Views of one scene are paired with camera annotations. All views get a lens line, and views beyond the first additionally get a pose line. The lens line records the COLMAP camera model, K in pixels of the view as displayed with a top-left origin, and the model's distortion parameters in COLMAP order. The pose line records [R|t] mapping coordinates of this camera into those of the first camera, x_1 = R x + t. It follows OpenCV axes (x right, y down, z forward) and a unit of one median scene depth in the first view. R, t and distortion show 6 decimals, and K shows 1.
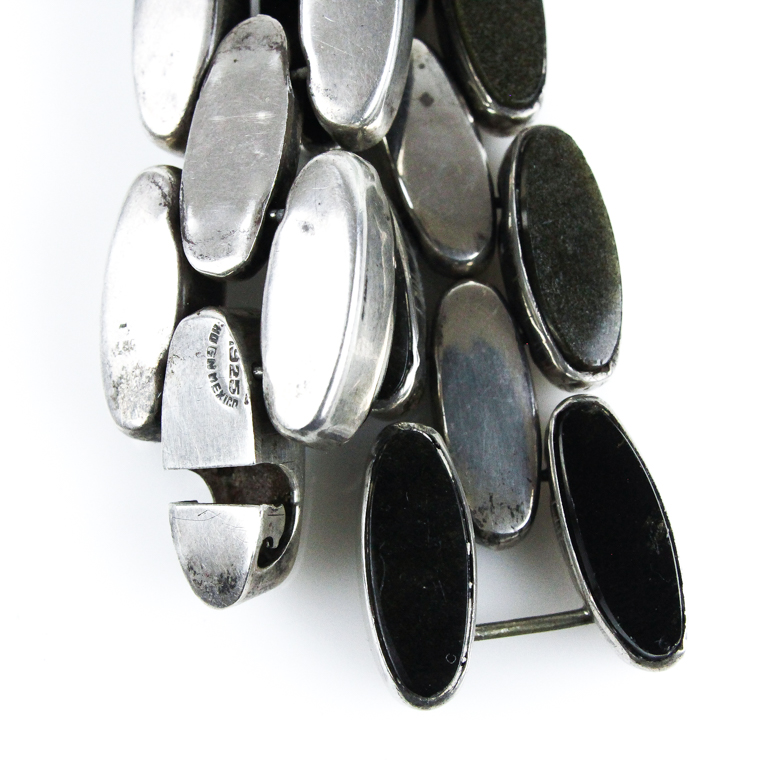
lens RADIAL K [[1595.9, 0, 390.5], [0, 1595.9, 390.5], [0, 0, 1]] dist [-0.055914, 0.006014]
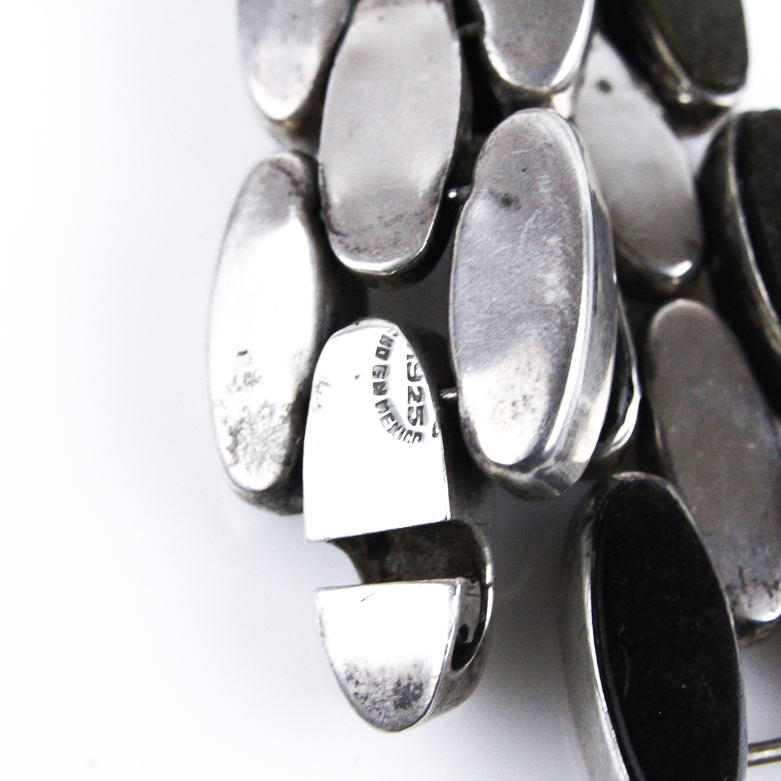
lens RADIAL K [[1595.9, 0, 390.5], [0, 1595.9, 390.5], [0, 0, 1]] dist [-0.055914, 0.006014]
pose [[0.995054, -0.014891, 0.098217, -0.176134], [0.031962, 0.984120, -0.174604, 0.110651], [-0.094057, 0.176879, 0.979728, 0.275642]]
